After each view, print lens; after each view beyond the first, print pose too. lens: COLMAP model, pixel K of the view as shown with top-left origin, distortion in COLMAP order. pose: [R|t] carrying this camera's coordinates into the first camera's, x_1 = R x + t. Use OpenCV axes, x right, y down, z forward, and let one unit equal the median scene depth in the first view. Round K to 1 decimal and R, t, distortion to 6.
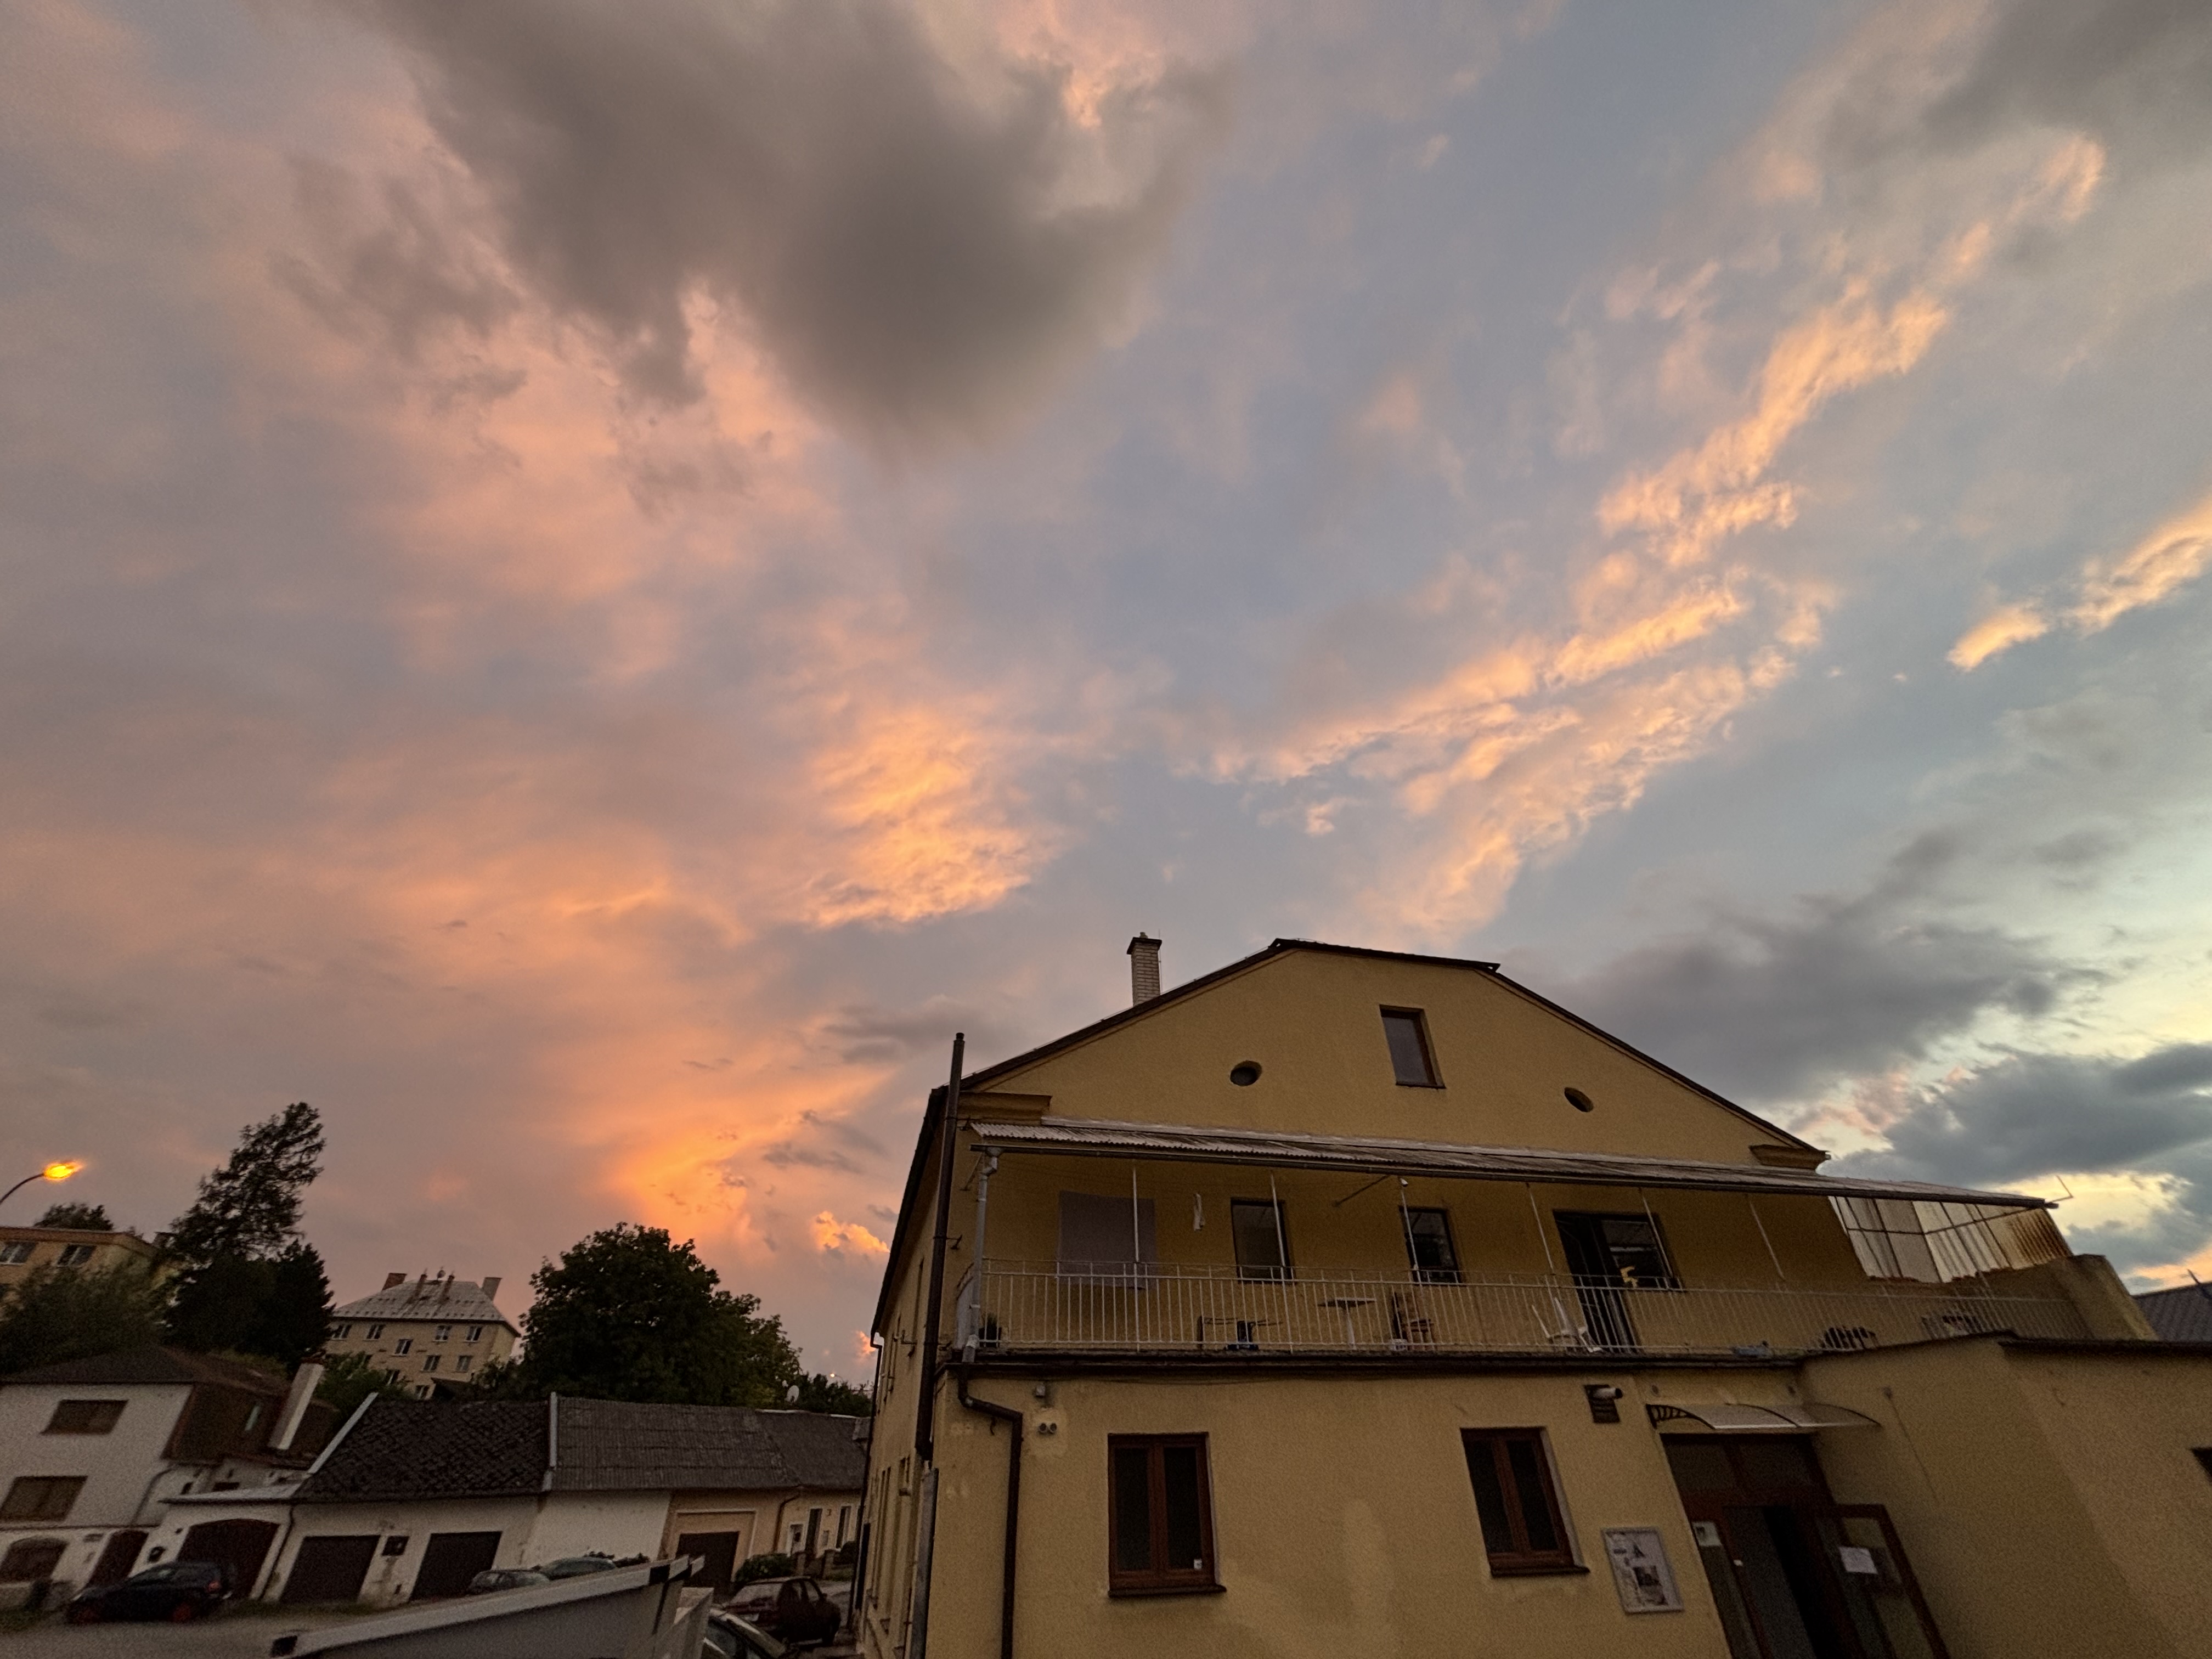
lens RADIAL K [[906.8, 0, 1119.6], [0, 906.8, 825.5], [0, 0, 1]] dist [0.007551, -0.002343]
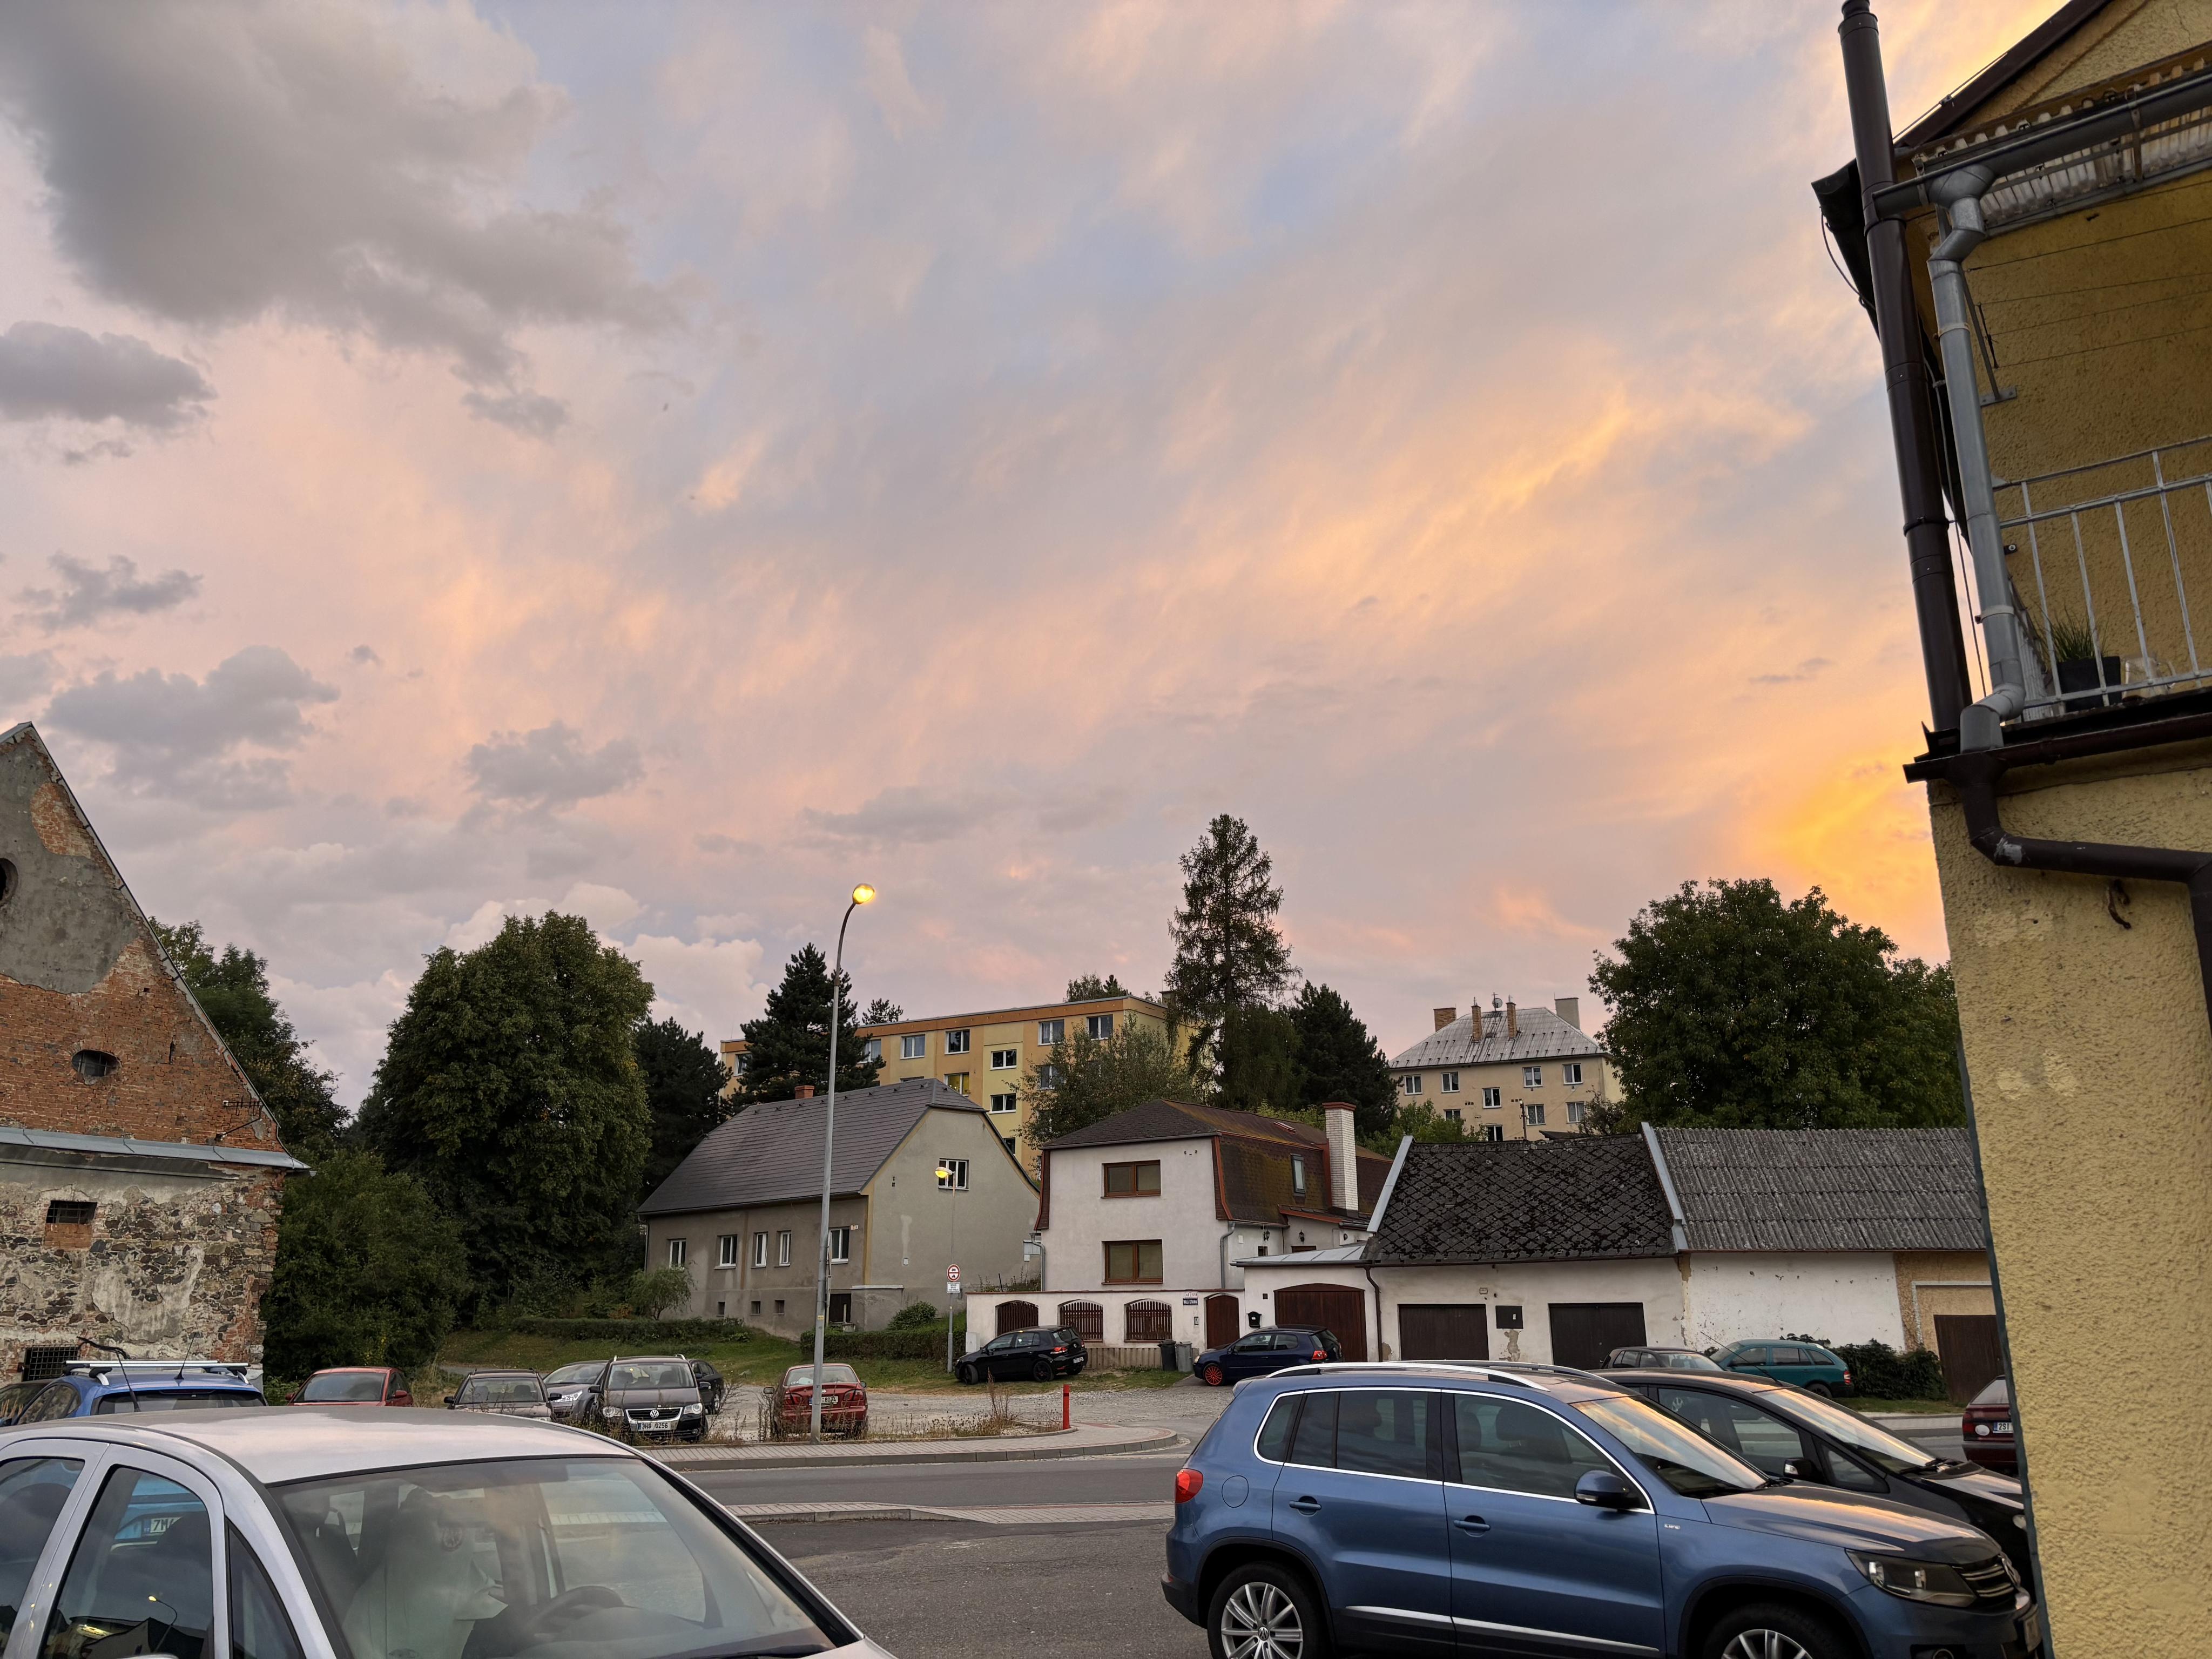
lens RADIAL K [[1647.4, 0, 1120.1], [0, 1647.4, 835.8], [0, 0, 1]] dist [0.024115, -0.027195]
pose [[0.642756, -0.199648, -0.739598, 0.021128], [0.450687, 0.879240, 0.154332, 0.140301], [0.619472, -0.432525, 0.655116, 0.151930]]
